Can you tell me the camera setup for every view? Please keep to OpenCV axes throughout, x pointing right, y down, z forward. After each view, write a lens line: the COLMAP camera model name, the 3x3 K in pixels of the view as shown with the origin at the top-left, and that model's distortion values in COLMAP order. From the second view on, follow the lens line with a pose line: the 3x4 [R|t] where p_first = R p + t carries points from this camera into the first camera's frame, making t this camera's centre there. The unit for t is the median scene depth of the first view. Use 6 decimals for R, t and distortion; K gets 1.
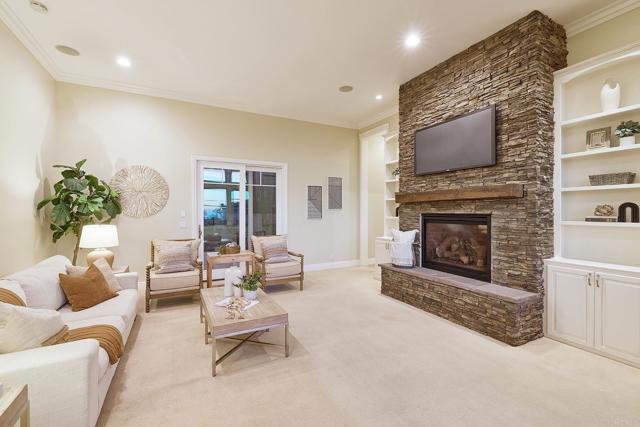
lens RADIAL K [[272.8, 0, 320.0], [0, 272.8, 213.5], [0, 0, 1]] dist [-0.000345, -0.000184]
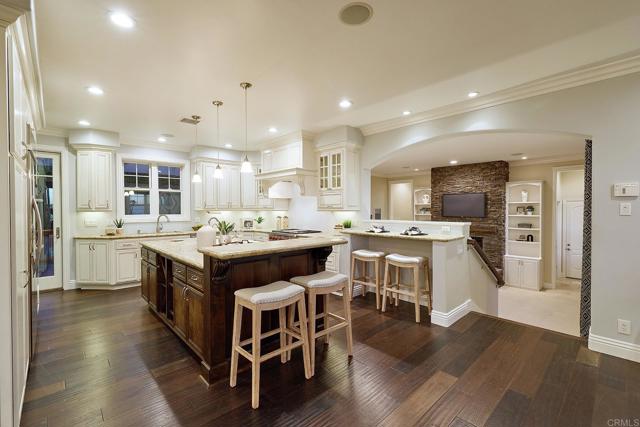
lens RADIAL K [[272.8, 0, 320.0], [0, 272.8, 213.5], [0, 0, 1]] dist [-0.000345, -0.000184]
pose [[0.962244, -0.004670, 0.272149, -1.521240], [0.001106, 0.999912, 0.013249, -0.262646], [-0.272187, -0.012447, 0.962164, -0.992112]]
